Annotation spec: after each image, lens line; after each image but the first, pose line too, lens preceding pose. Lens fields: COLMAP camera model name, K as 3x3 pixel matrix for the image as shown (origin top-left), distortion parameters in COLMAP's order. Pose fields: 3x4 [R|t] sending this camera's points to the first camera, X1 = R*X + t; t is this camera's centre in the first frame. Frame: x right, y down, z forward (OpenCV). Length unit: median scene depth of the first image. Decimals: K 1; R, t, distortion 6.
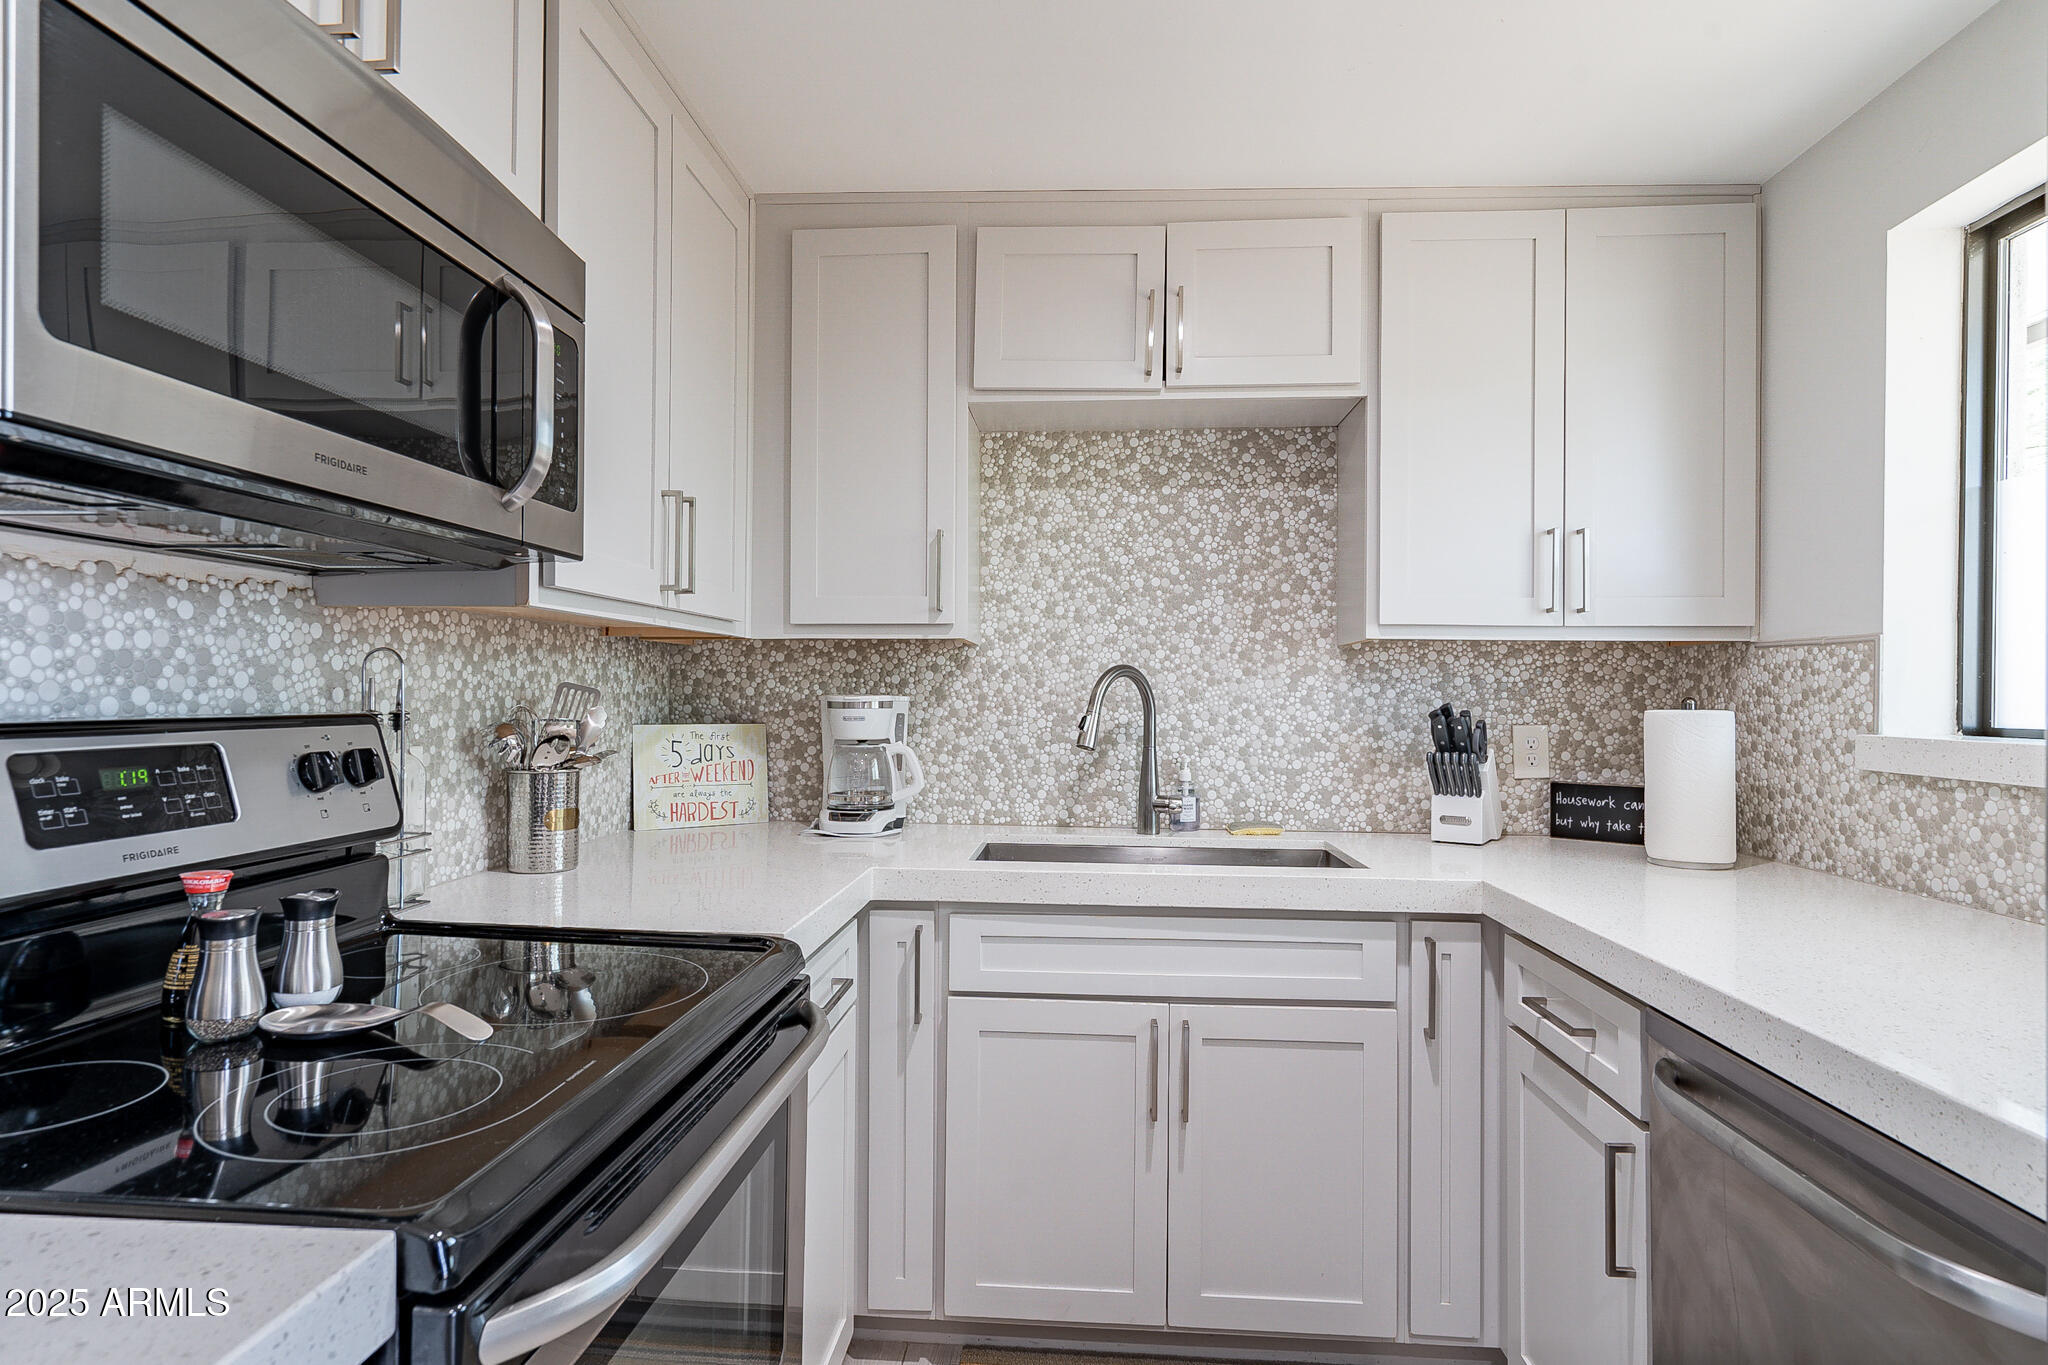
lens RADIAL K [[1057.2, 0, 1024.0], [0, 1057.2, 682.5], [0, 0, 1]] dist [0.013180, 0.000411]
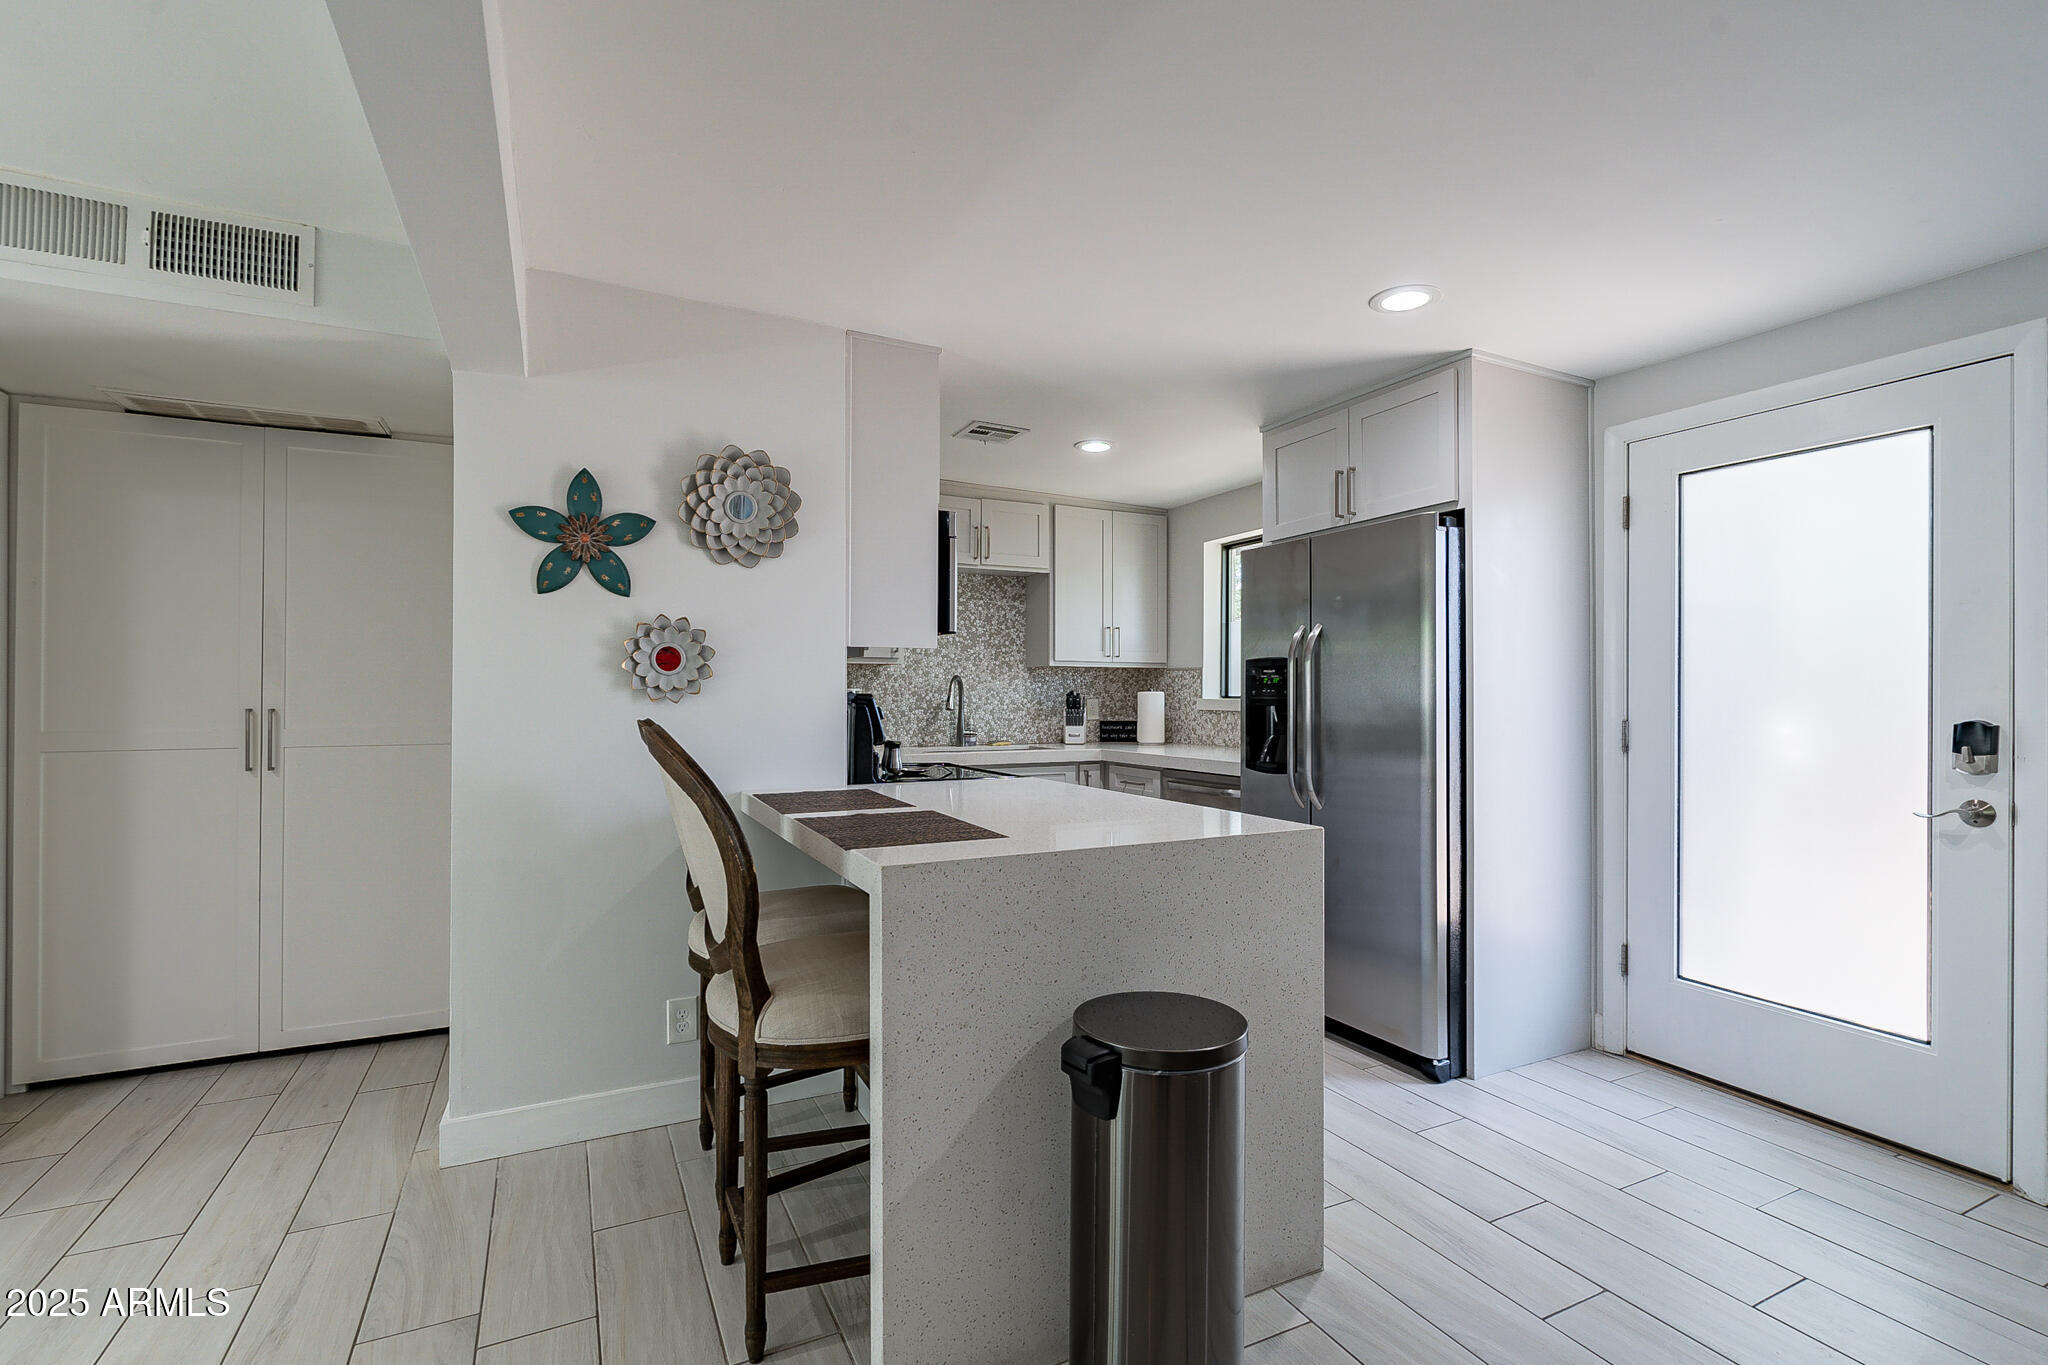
lens RADIAL K [[921.7, 0, 1010.4], [0, 921.7, 685.1], [0, 0, 1]] dist [0.000156, 0.000708]
pose [[0.867236, -0.002226, 0.497892, -0.835442], [0.000493, 0.999993, 0.003612, -0.001609], [-0.497897, -0.002887, 0.867232, -0.865220]]
